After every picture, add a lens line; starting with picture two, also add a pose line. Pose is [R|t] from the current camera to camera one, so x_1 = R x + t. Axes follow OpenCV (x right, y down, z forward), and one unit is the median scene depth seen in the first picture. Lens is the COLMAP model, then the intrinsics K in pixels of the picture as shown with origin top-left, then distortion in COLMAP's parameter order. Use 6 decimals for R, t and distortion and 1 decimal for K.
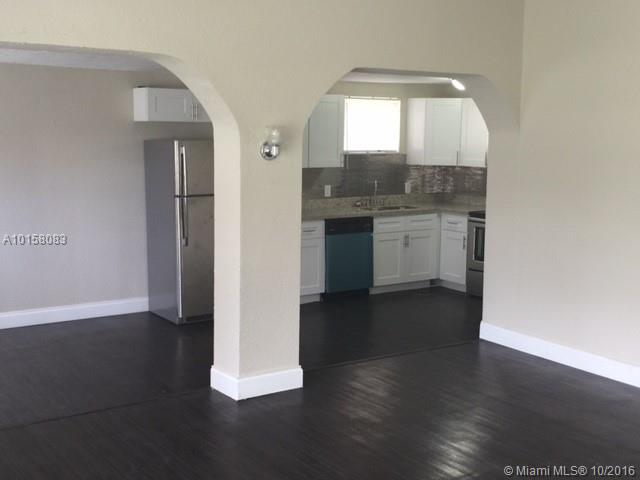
lens RADIAL K [[827.5, 0, 317.6], [0, 827.5, 229.7], [0, 0, 1]] dist [0.029048, 0.021327]
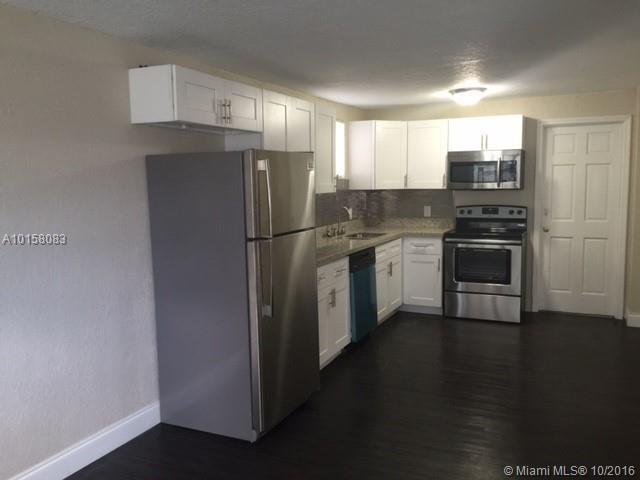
lens RADIAL K [[549.2, 0, 320.0], [0, 549.2, 240.0], [0, 0, 1]] dist [0.072079, -0.116680]
pose [[0.860462, -0.082915, 0.502723, -0.300163], [0.090904, 0.995822, 0.008652, -0.035486], [-0.501340, 0.038255, 0.864404, 0.558097]]
